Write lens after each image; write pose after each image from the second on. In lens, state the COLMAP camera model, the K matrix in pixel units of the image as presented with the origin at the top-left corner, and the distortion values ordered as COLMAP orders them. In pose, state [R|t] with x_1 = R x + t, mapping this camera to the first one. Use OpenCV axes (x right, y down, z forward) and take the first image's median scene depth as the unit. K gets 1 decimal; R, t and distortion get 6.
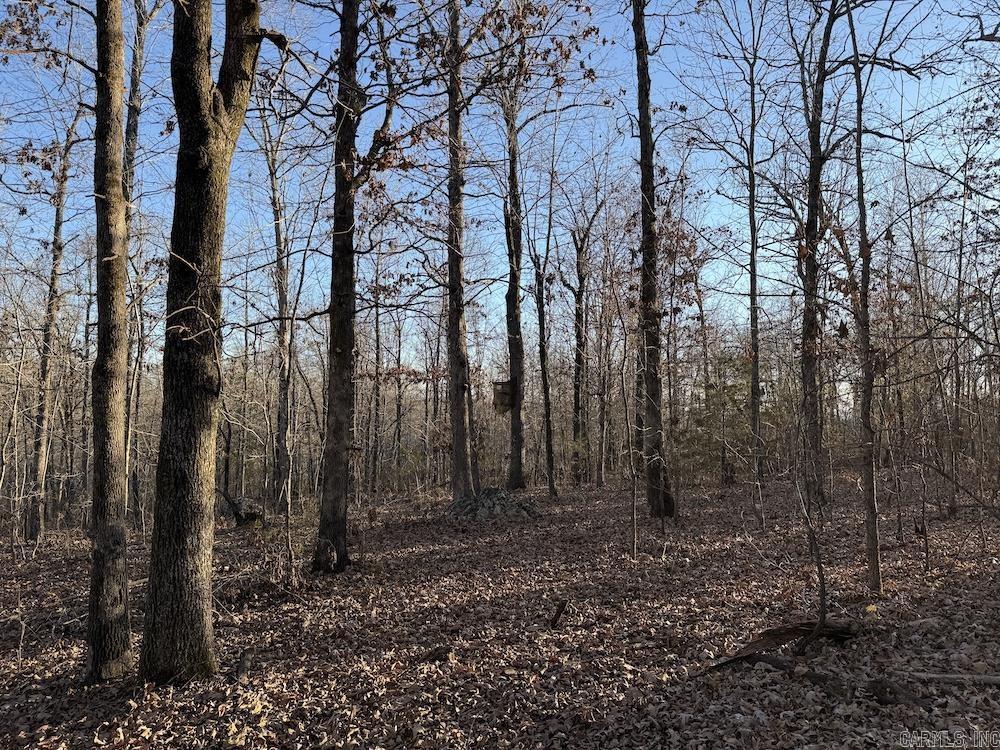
lens RADIAL K [[685.4, 0, 495.2], [0, 685.4, 379.3], [0, 0, 1]] dist [0.056261, -0.131912]
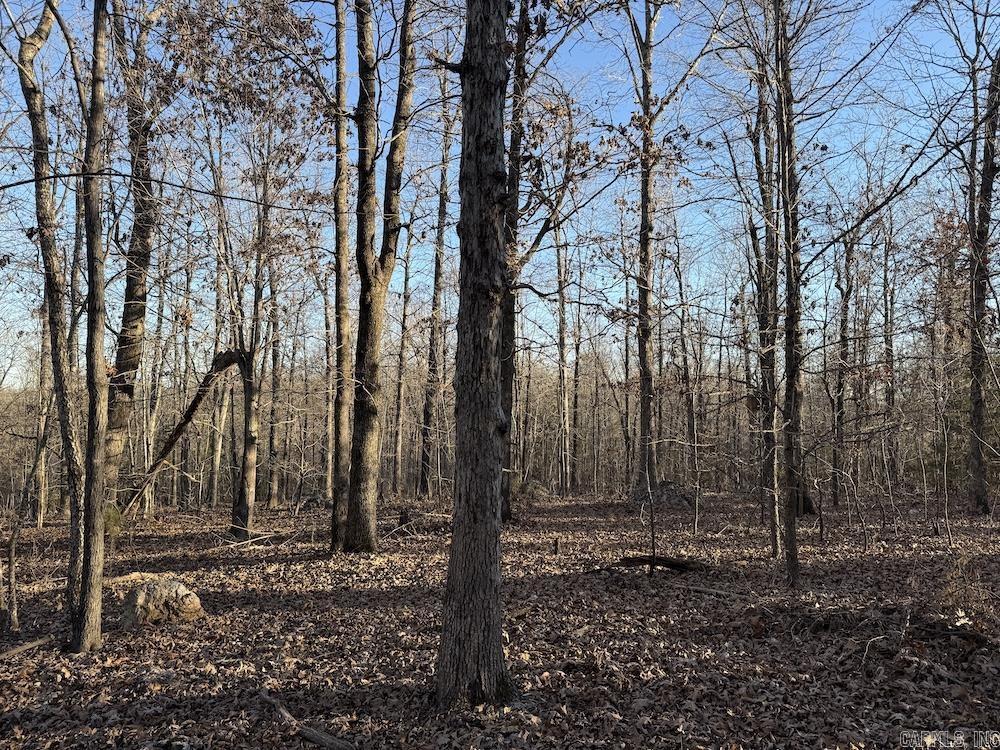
lens RADIAL K [[685.4, 0, 495.2], [0, 685.4, 379.3], [0, 0, 1]] dist [0.056261, -0.131912]
pose [[0.864205, -0.012327, -0.502988, 0.890230], [0.016730, 0.999851, 0.004241, -0.081511], [0.502861, -0.012080, 0.864283, -0.553946]]
